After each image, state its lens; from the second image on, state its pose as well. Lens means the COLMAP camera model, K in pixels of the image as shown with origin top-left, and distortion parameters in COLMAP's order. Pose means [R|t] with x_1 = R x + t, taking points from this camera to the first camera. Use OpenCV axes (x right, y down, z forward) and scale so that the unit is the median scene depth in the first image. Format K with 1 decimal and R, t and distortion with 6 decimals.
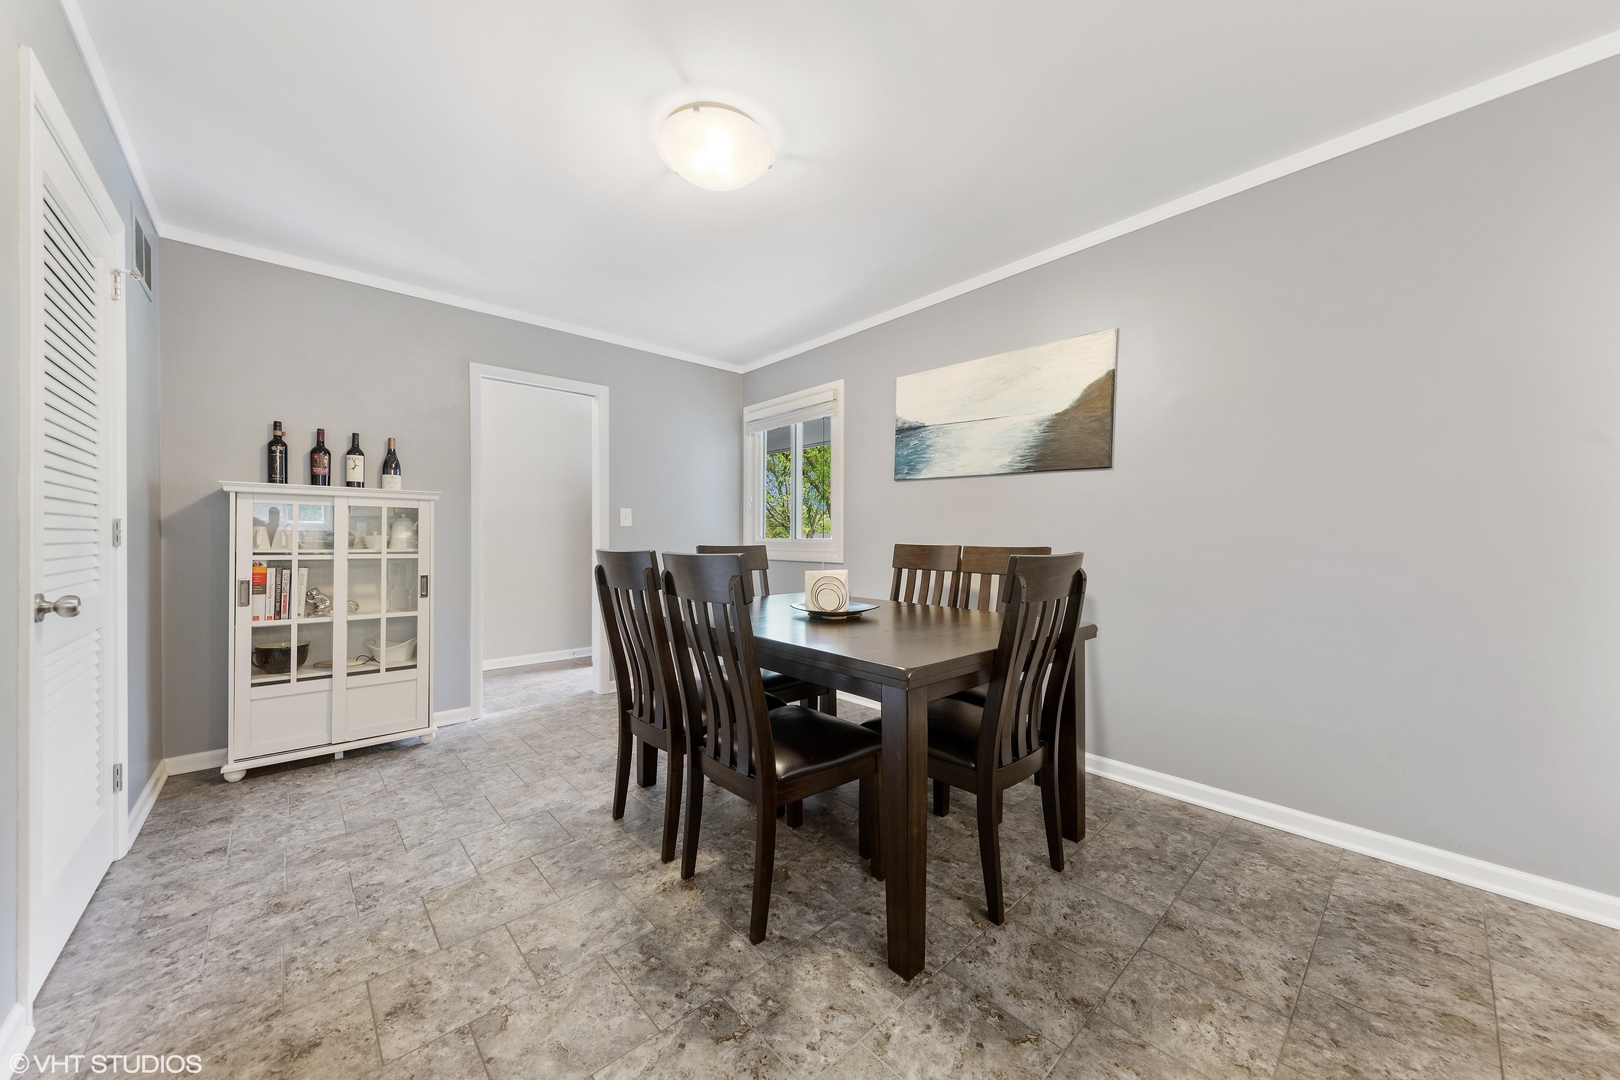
lens RADIAL K [[585.8, 0, 812.7], [0, 585.8, 538.4], [0, 0, 1]] dist [-0.000296, -0.000026]
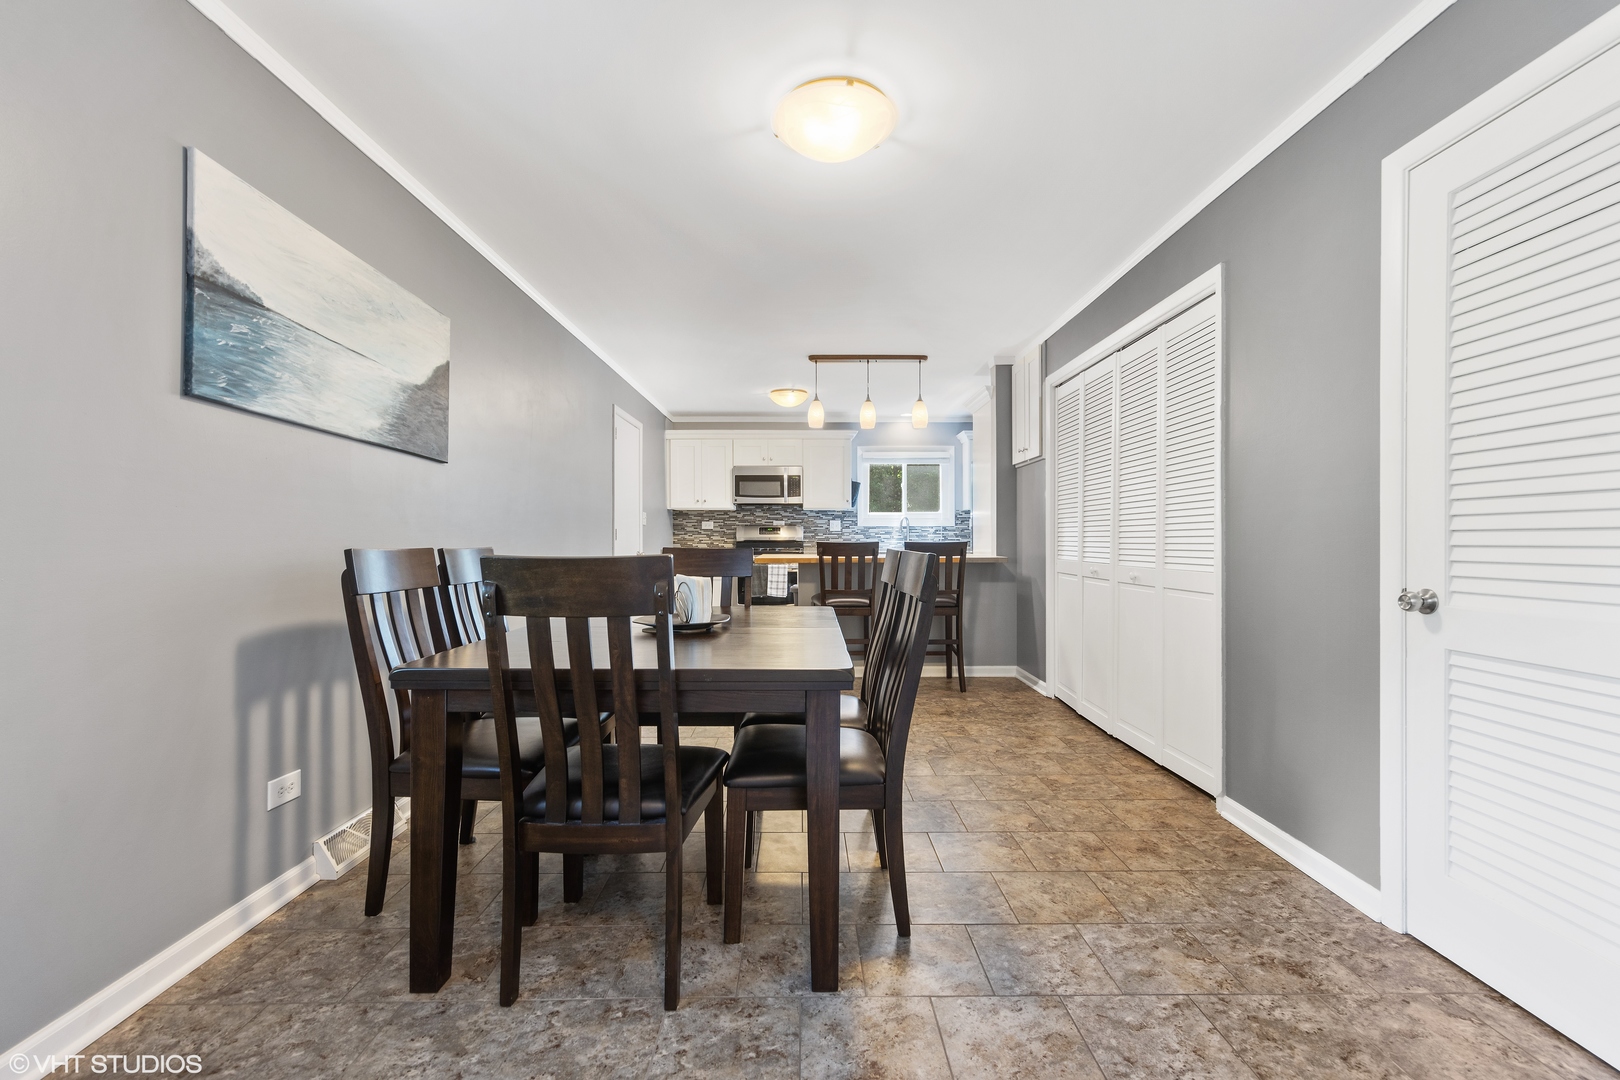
lens RADIAL K [[706.5, 0, 810.0], [0, 706.5, 540.0], [0, 0, 1]] dist [-0.000370, -0.000106]
pose [[-0.750941, -0.004236, 0.660356, -0.831788], [-0.003353, 0.999991, 0.002602, -0.000843], [-0.660361, -0.000261, -0.750948, 1.762576]]
